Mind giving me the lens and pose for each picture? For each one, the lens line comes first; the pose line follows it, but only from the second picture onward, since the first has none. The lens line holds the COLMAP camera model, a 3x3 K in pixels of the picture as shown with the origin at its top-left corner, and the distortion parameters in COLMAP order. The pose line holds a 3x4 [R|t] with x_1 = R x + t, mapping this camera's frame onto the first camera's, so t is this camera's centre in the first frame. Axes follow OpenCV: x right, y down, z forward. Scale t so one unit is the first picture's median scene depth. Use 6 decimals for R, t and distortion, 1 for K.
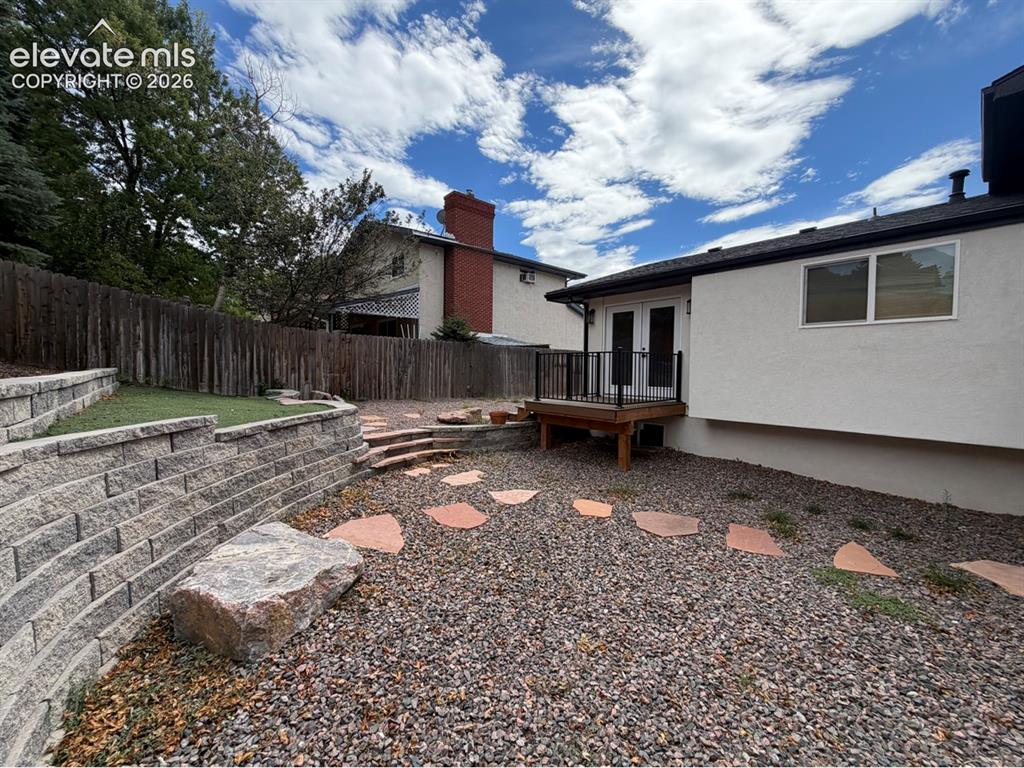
lens RADIAL K [[405.8, 0, 510.2], [0, 405.8, 382.6], [0, 0, 1]] dist [0.000350, -0.000269]
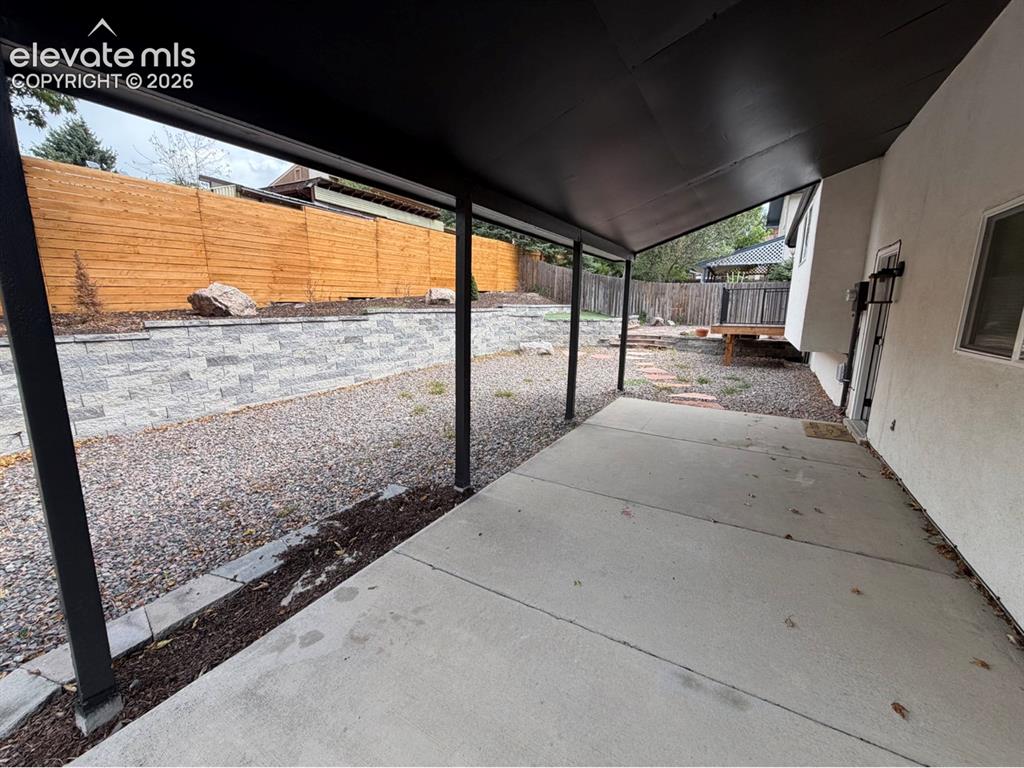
lens RADIAL K [[405.8, 0, 510.8], [0, 405.8, 382.9], [0, 0, 1]] dist [0.000350, -0.000269]
pose [[0.325636, 0.167048, -0.930621, 1.335361], [-0.039011, 0.985804, 0.163303, 0.050220], [0.944690, -0.016873, 0.327530, -0.276169]]
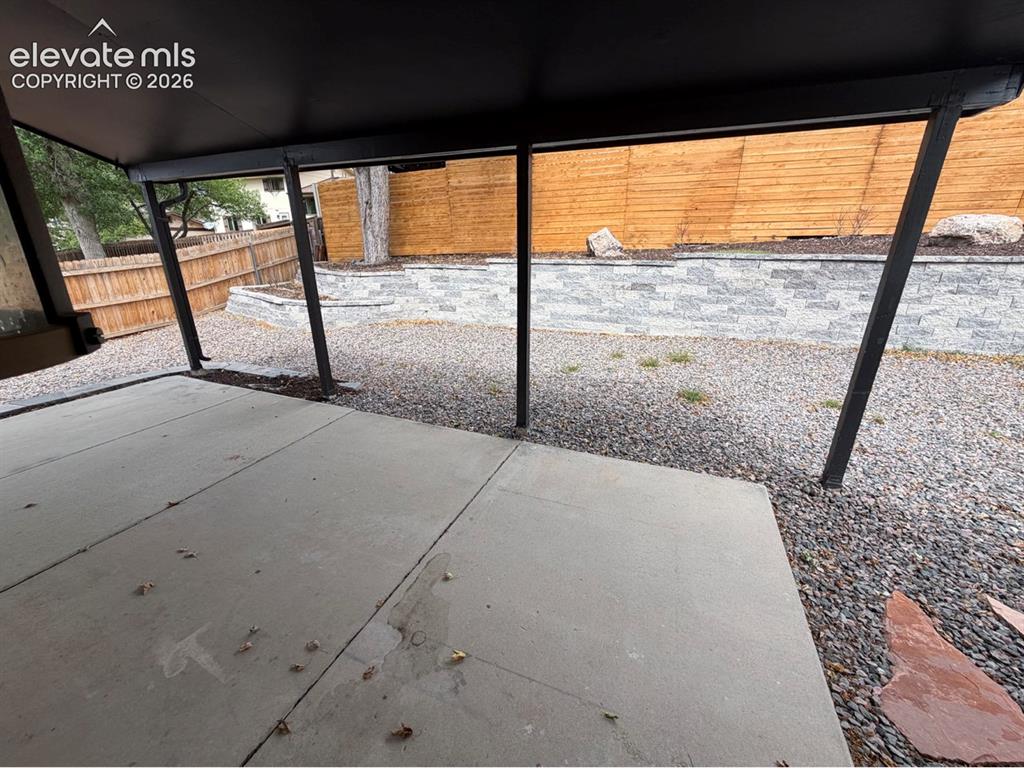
lens RADIAL K [[405.8, 0, 509.6], [0, 405.8, 384.0], [0, 0, 1]] dist [0.000350, -0.000269]
pose [[-0.890050, 0.140562, -0.433650, 0.932231], [-0.027922, 0.932680, 0.359624, 0.002829], [0.455006, 0.332192, -0.826207, 0.430078]]
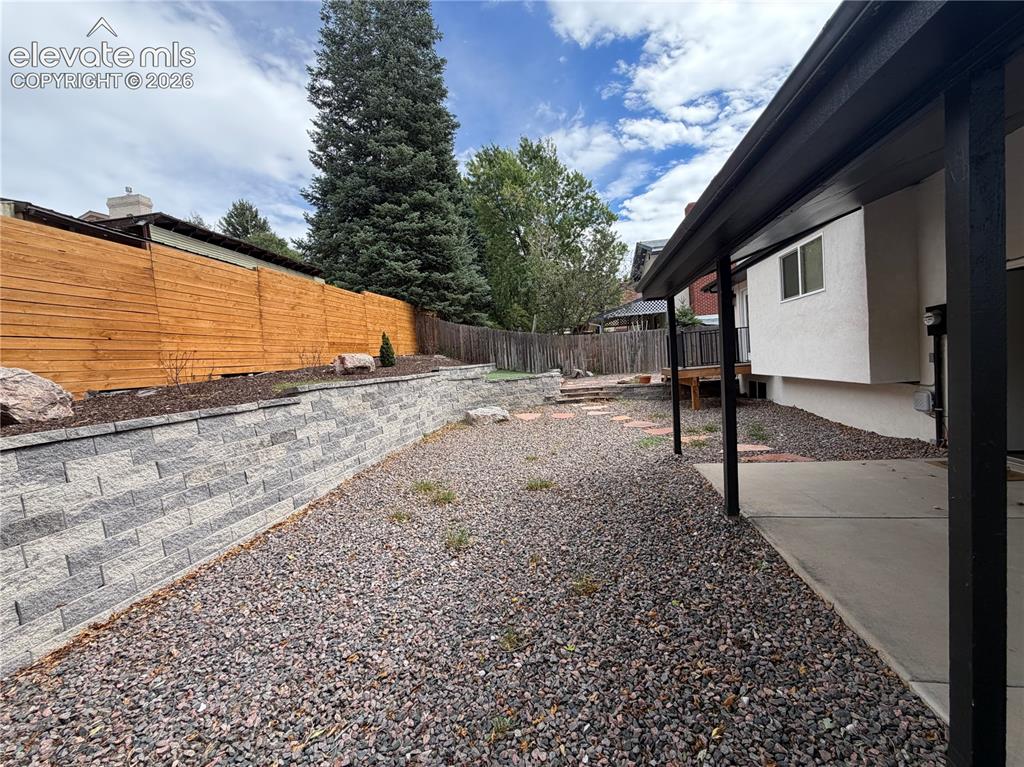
lens RADIAL K [[405.8, 0, 511.2], [0, 405.8, 383.9], [0, 0, 1]] dist [0.000350, -0.000269]
pose [[0.629617, -0.019207, -0.776668, 0.925348], [0.051519, 0.998526, 0.017071, 0.050866], [0.775195, -0.050761, 0.629679, -0.438752]]
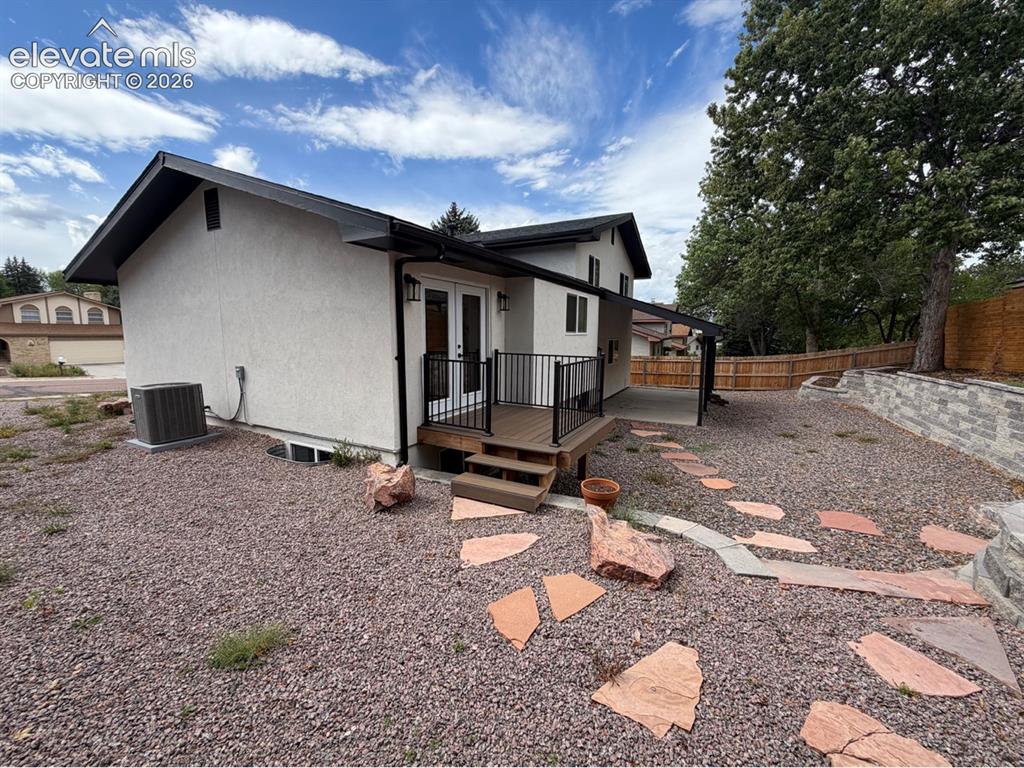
lens RADIAL K [[405.8, 0, 507.4], [0, 405.8, 380.5], [0, 0, 1]] dist [0.000350, -0.000269]
pose [[-0.366183, -0.123373, 0.922328, -0.459363], [0.023728, 0.989612, 0.141794, -0.142364], [-0.930240, 0.073808, -0.359452, 1.350179]]
